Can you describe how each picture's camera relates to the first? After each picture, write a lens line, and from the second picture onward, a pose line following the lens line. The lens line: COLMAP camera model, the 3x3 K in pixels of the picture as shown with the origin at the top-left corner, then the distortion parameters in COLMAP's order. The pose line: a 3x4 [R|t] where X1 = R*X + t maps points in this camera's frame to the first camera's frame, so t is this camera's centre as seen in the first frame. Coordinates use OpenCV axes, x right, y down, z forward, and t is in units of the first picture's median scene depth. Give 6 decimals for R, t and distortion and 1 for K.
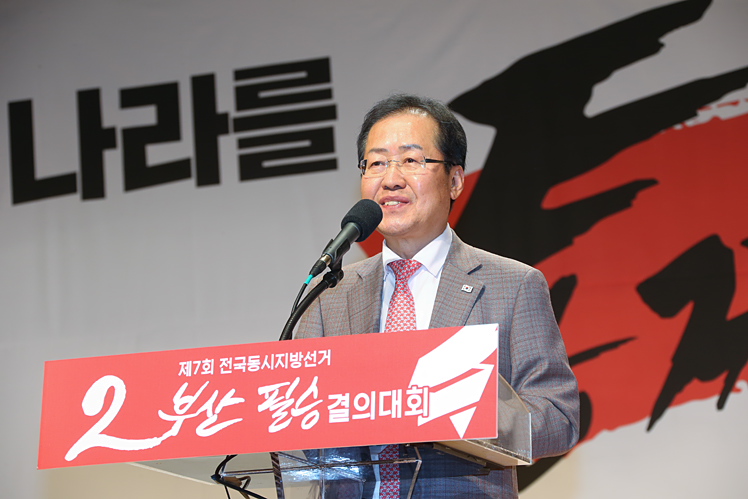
lens RADIAL K [[2903.0, 0, 395.3], [0, 2903.0, 272.5], [0, 0, 1]] dist [1.015131, 2.464372]
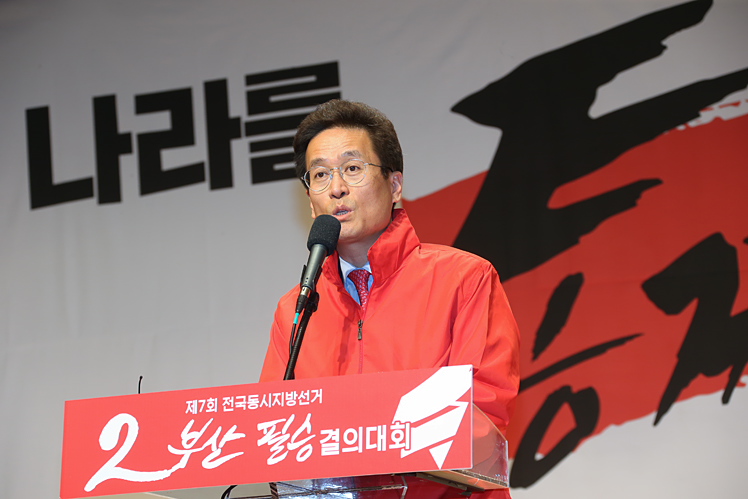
lens RADIAL K [[3072.6, 0, 384.0], [0, 3072.6, 266.9], [0, 0, 1]] dist [1.046209, 4.685803]
pose [[0.999744, -0.015929, -0.016062, 0.020494], [0.016135, 0.999789, 0.012729, -0.033807], [0.015856, -0.012984, 0.999790, -0.167321]]
